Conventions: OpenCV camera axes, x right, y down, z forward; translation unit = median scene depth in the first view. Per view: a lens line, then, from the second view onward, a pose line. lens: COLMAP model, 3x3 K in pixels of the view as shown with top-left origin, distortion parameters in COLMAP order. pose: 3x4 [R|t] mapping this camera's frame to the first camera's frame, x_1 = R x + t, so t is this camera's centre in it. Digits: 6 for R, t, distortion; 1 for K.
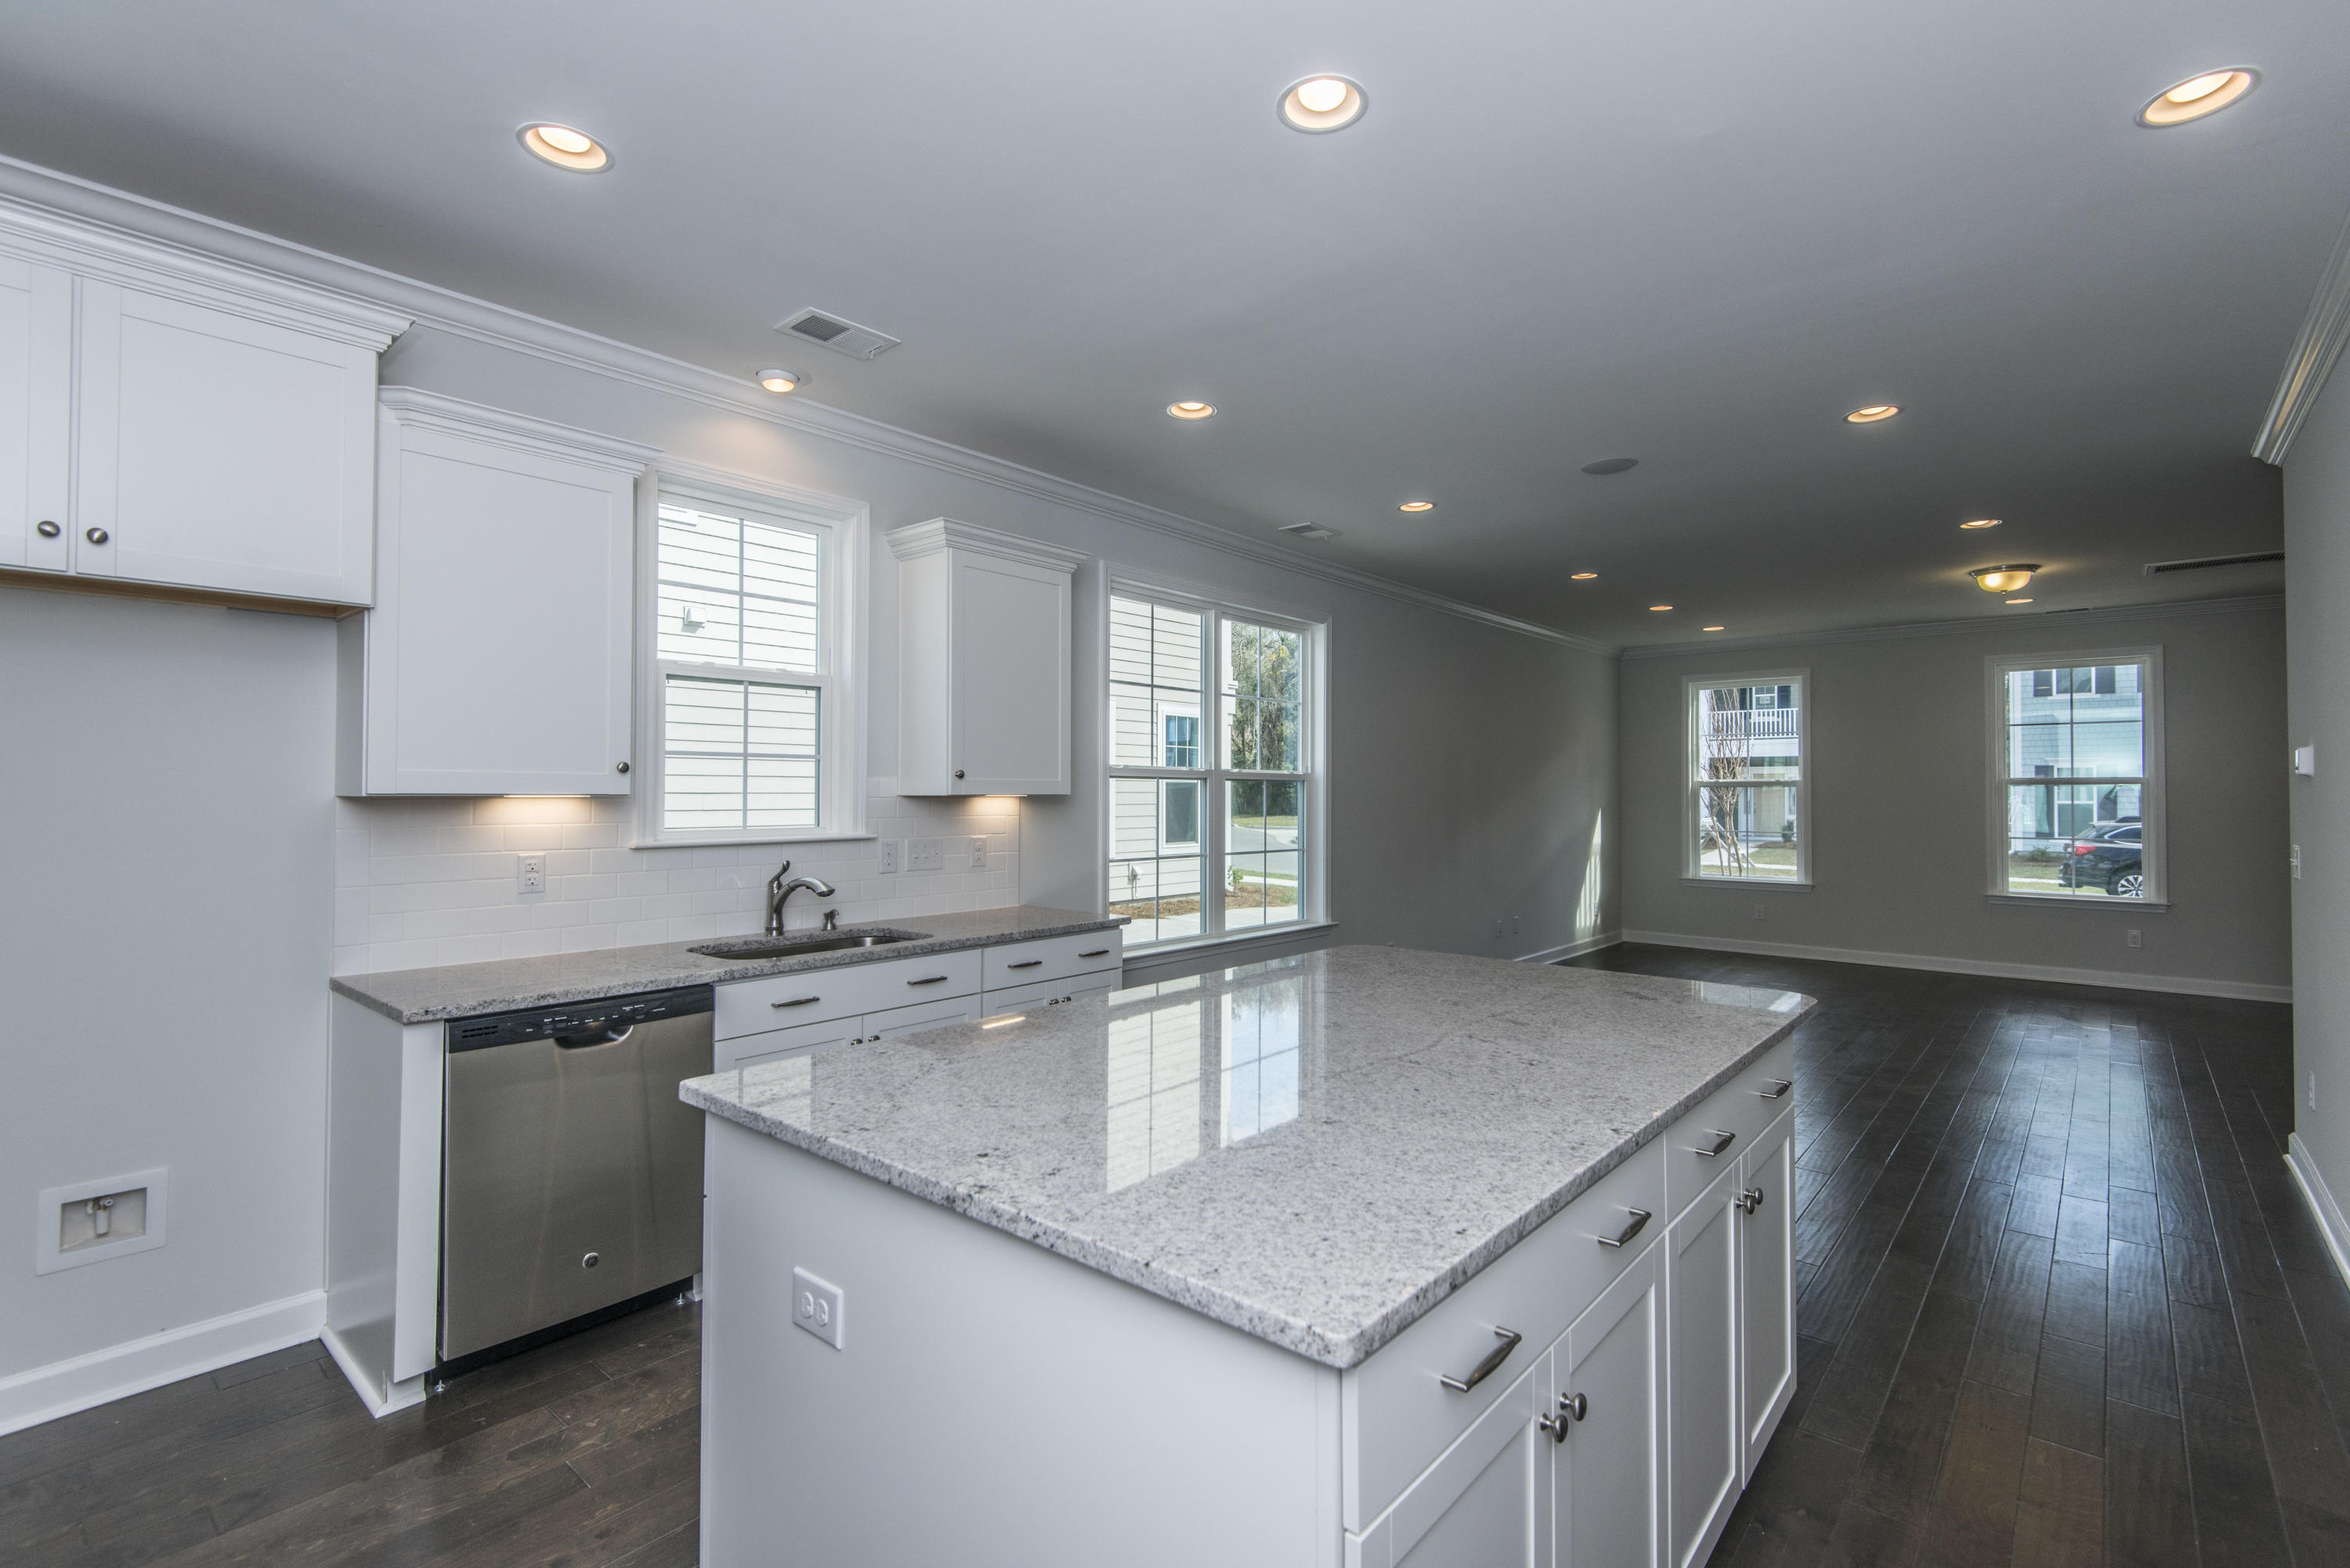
lens RADIAL K [[1060.6, 0, 1180.3], [0, 1060.6, 775.2], [0, 0, 1]] dist [0.043382, -0.026664]
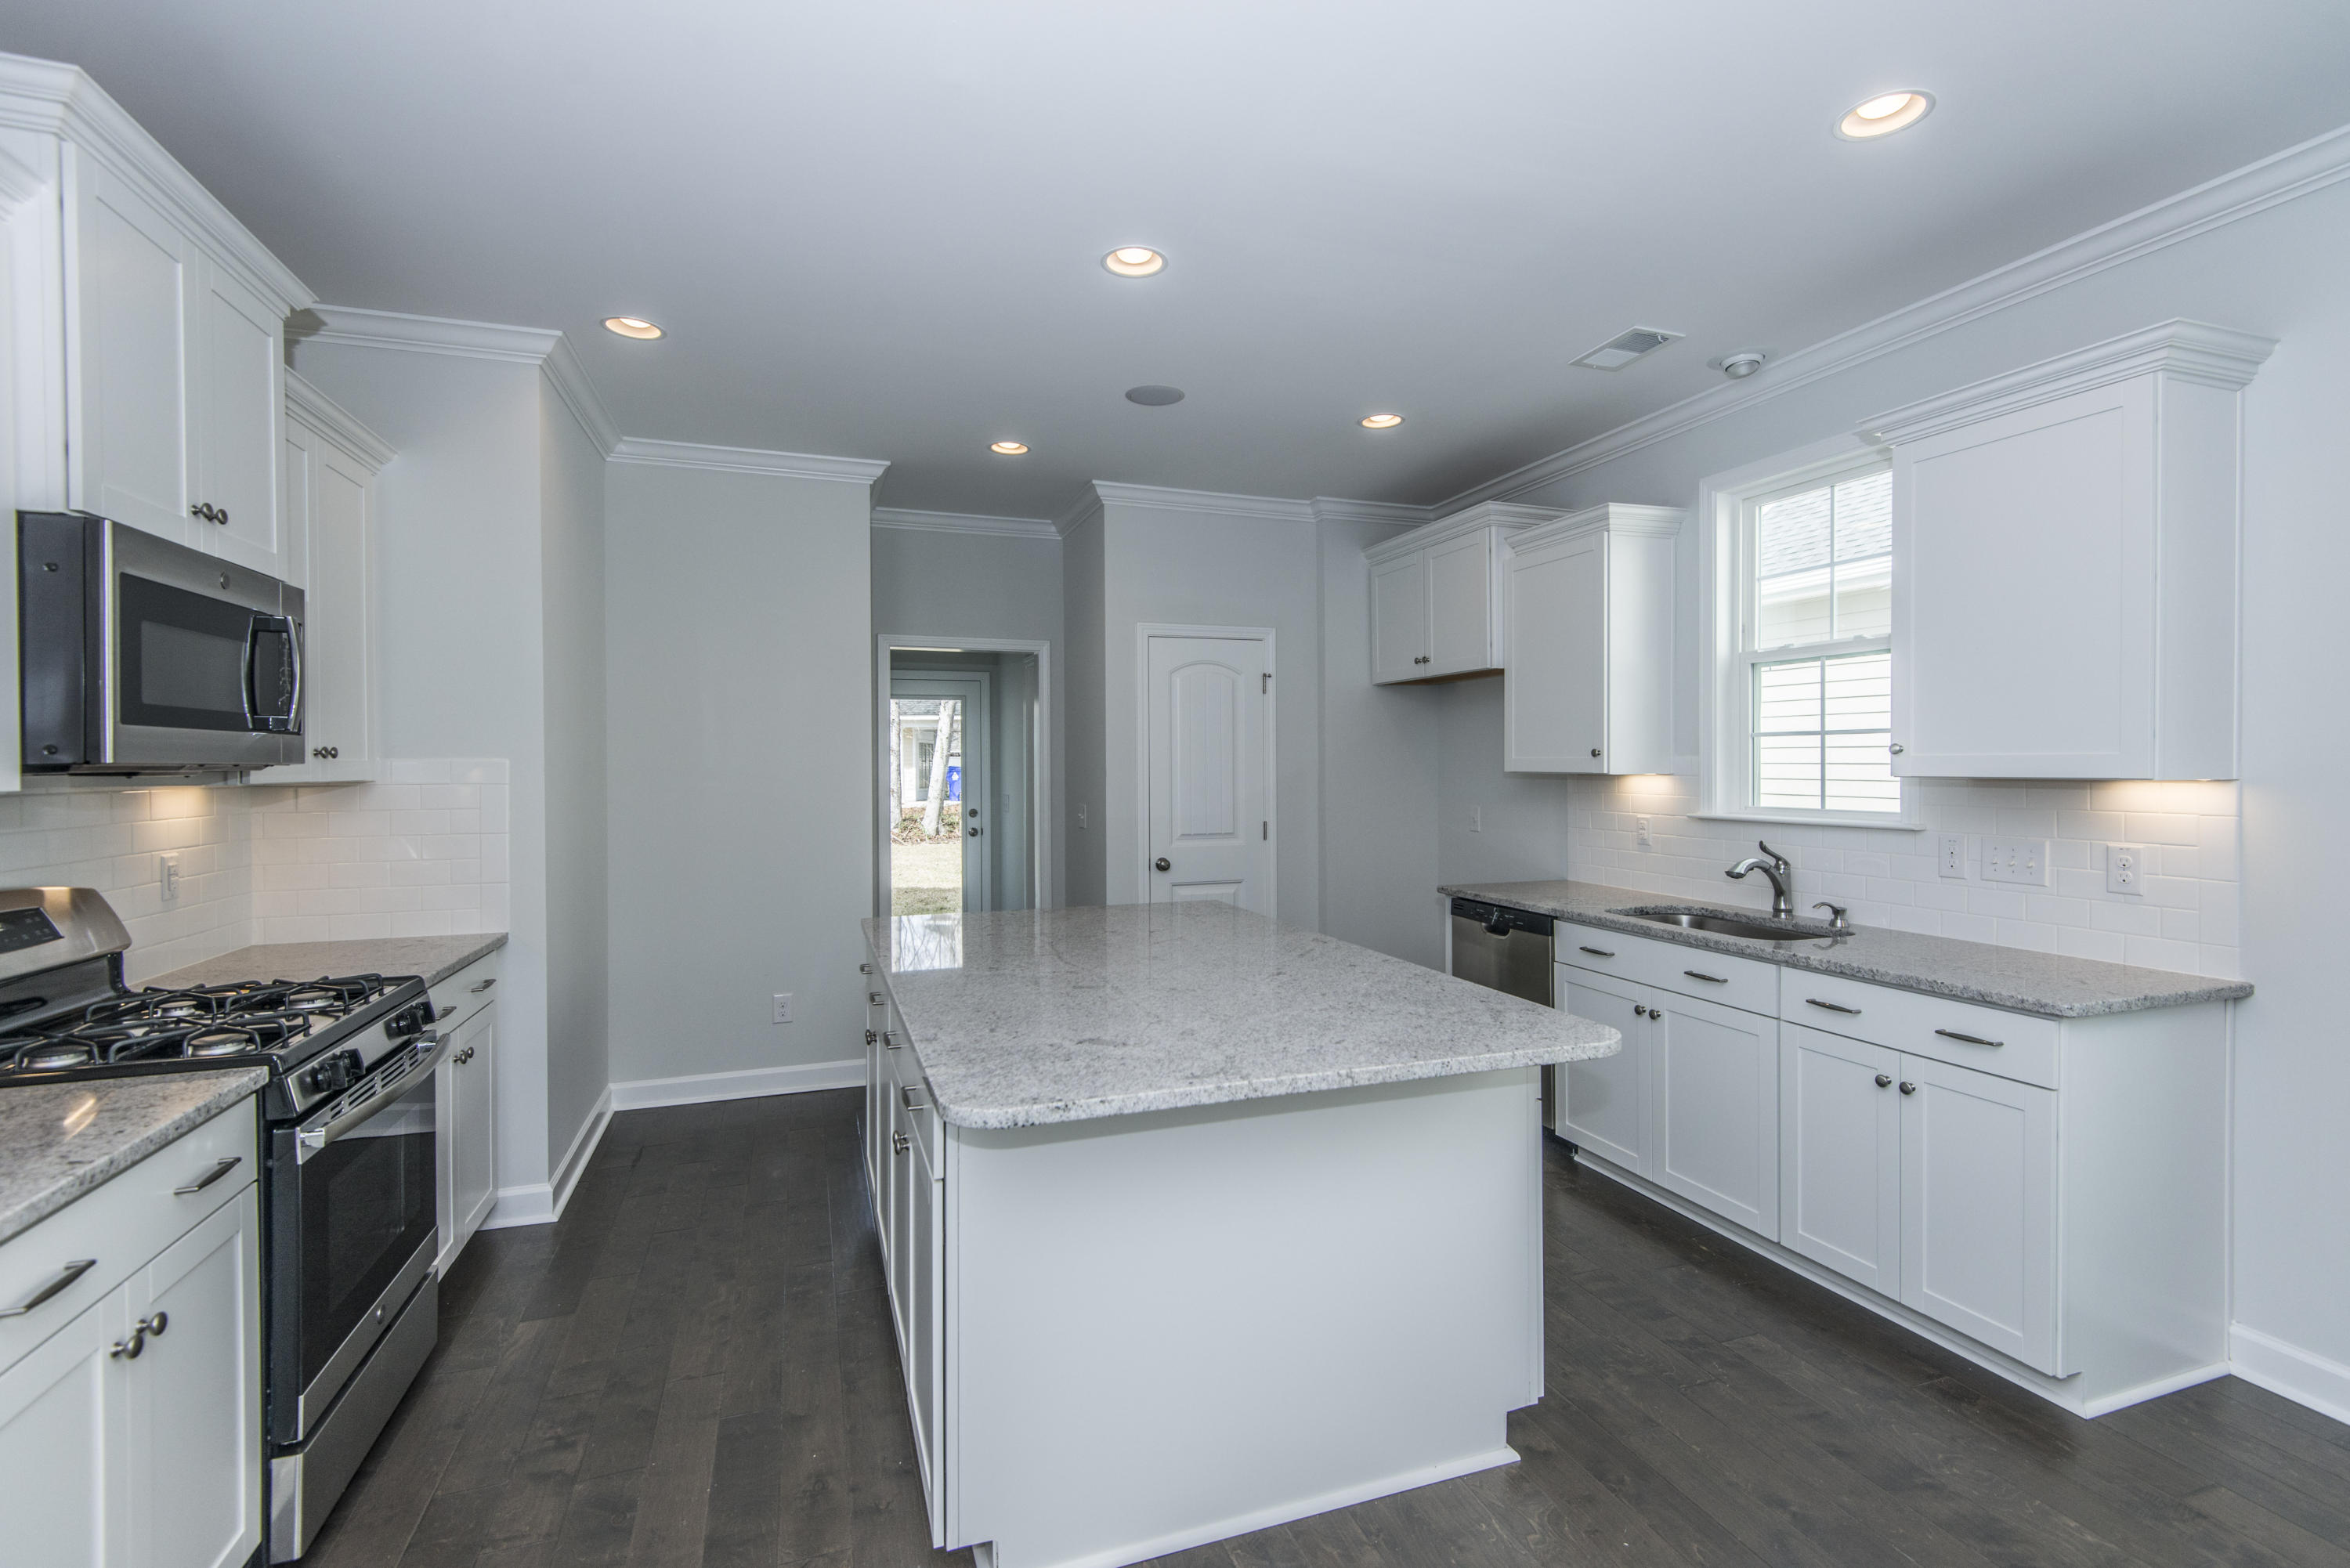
lens RADIAL K [[1060.6, 0, 1180.3], [0, 1060.6, 775.2], [0, 0, 1]] dist [0.043382, -0.026664]
pose [[-0.488453, 0.010594, -0.872526, 0.724520], [0.017336, 0.999847, 0.002435, 0.006793], [0.872418, -0.013937, -0.488561, 0.965087]]
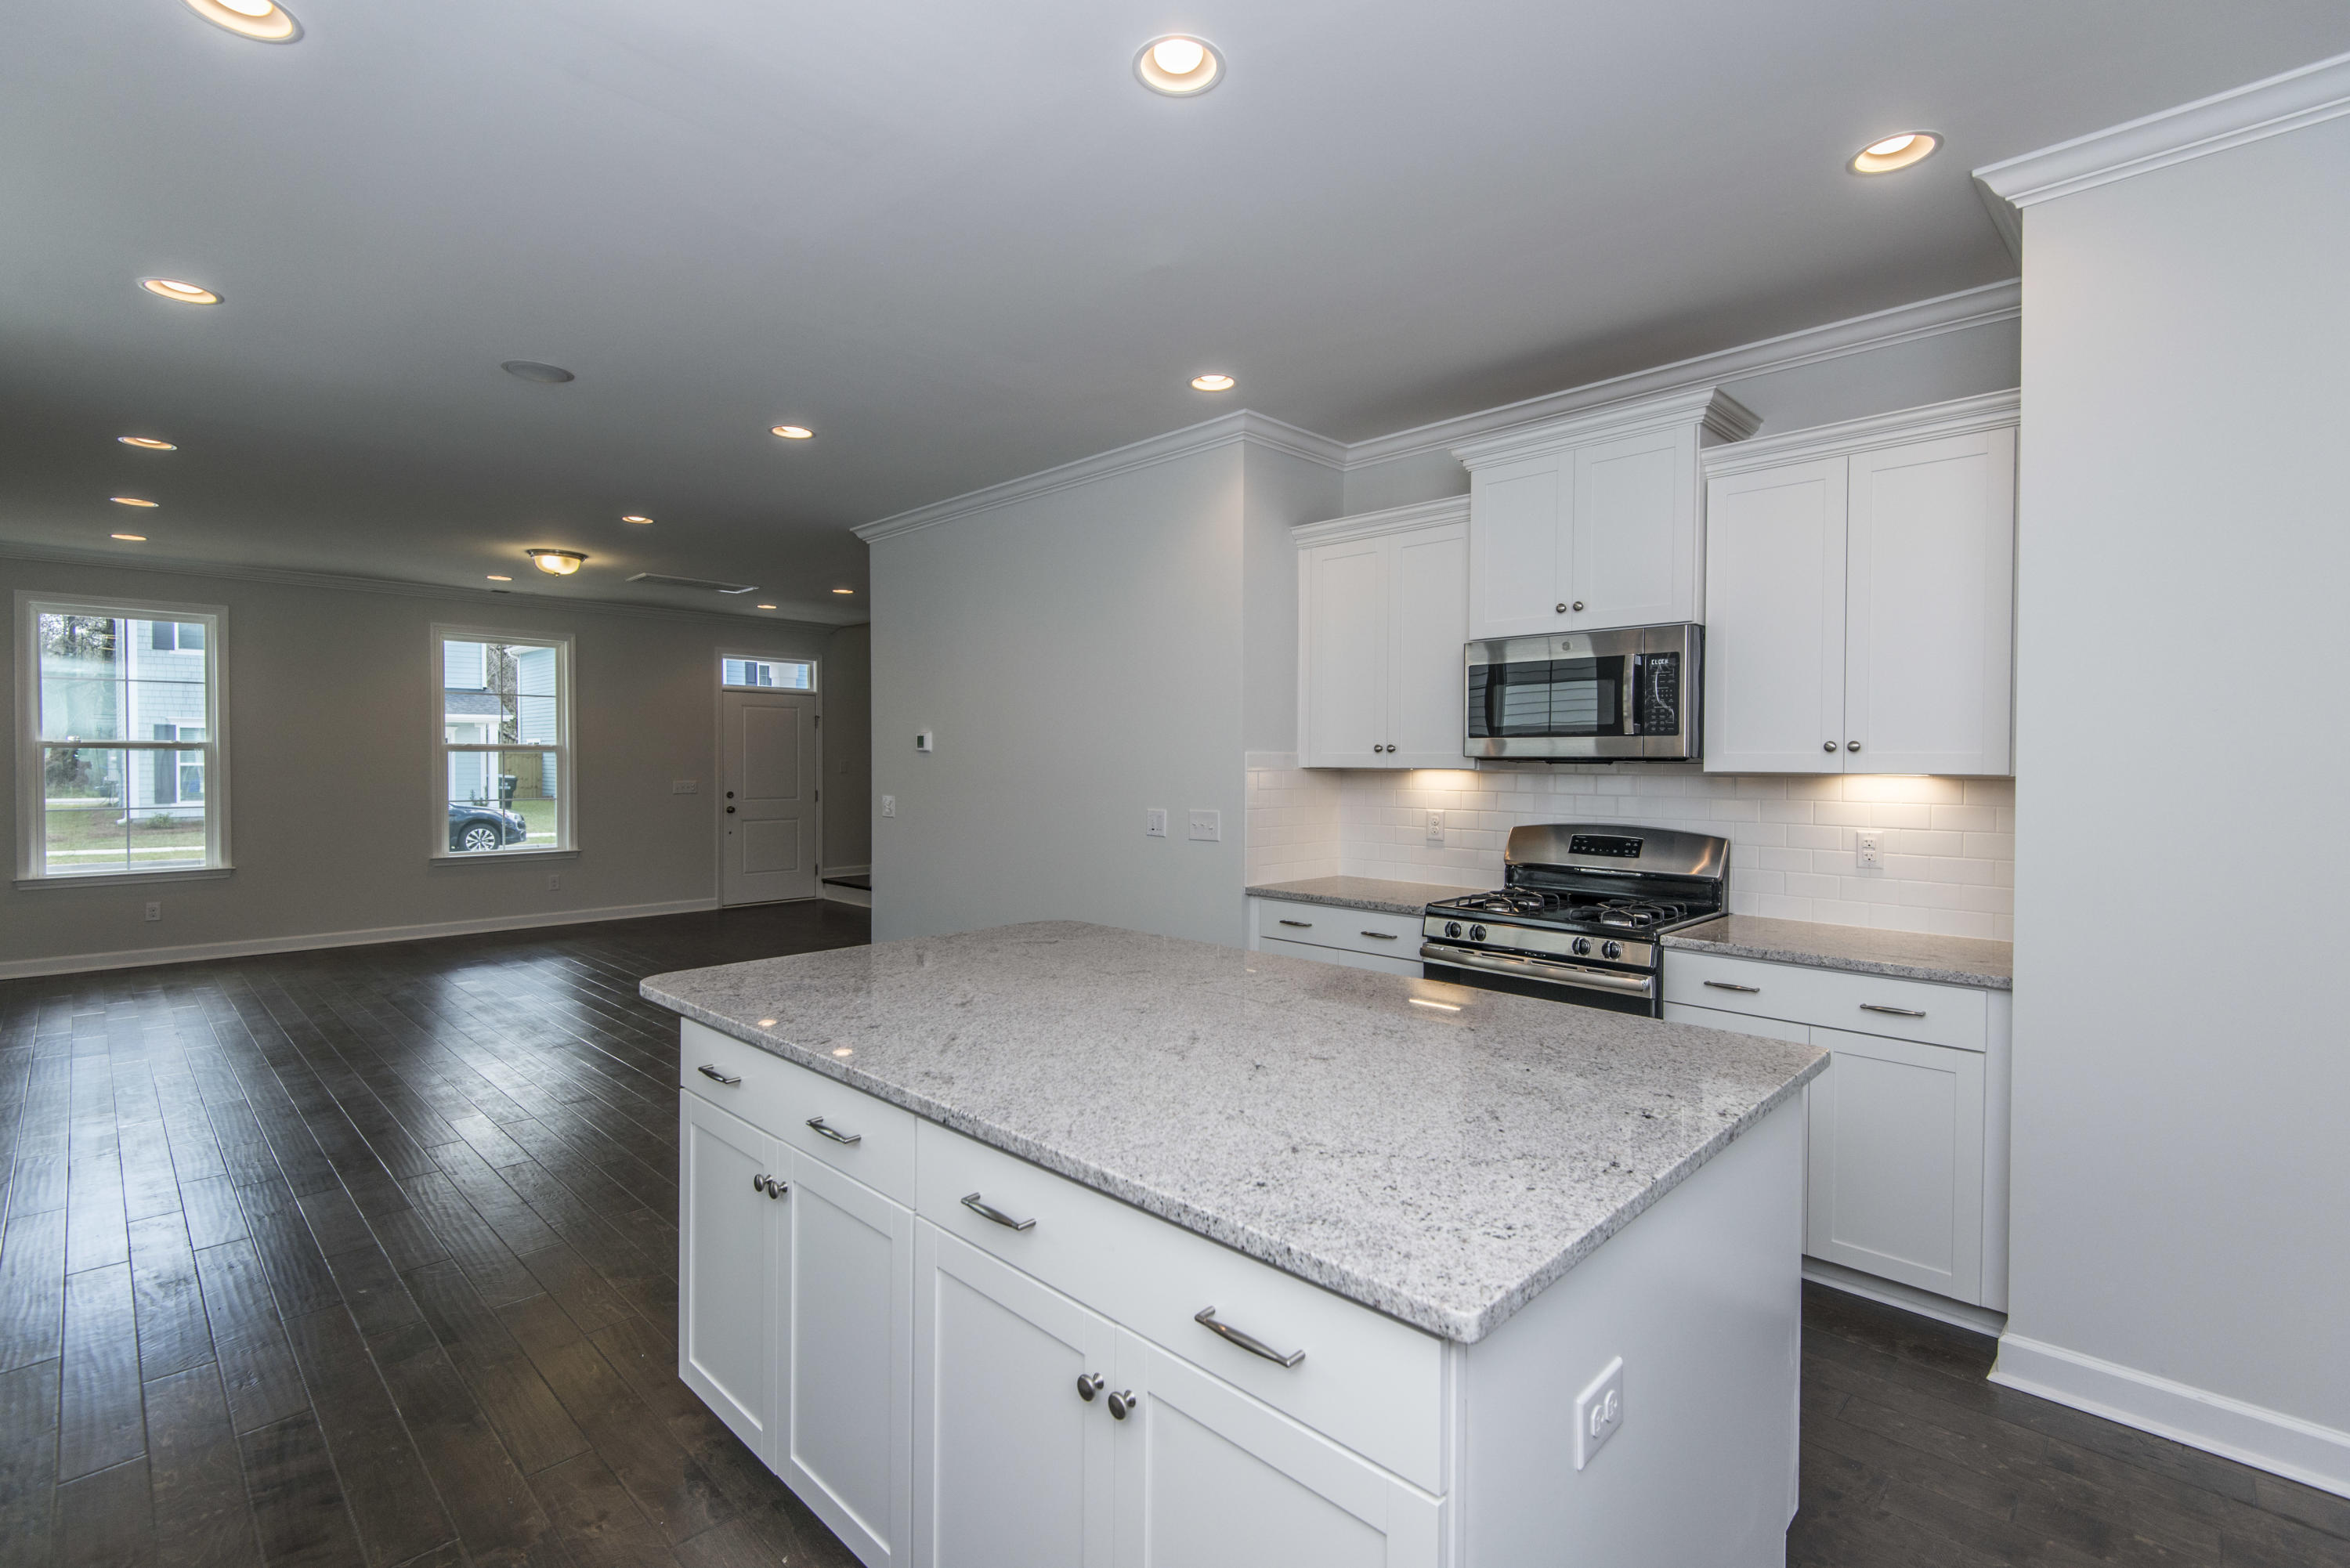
lens RADIAL K [[1060.6, 0, 1180.3], [0, 1060.6, 775.2], [0, 0, 1]] dist [0.043382, -0.026664]
pose [[0.058356, -0.016656, 0.998157, -0.482280], [-0.020000, 0.999641, 0.017850, -0.000050], [-0.998096, -0.021004, 0.058001, 0.529252]]
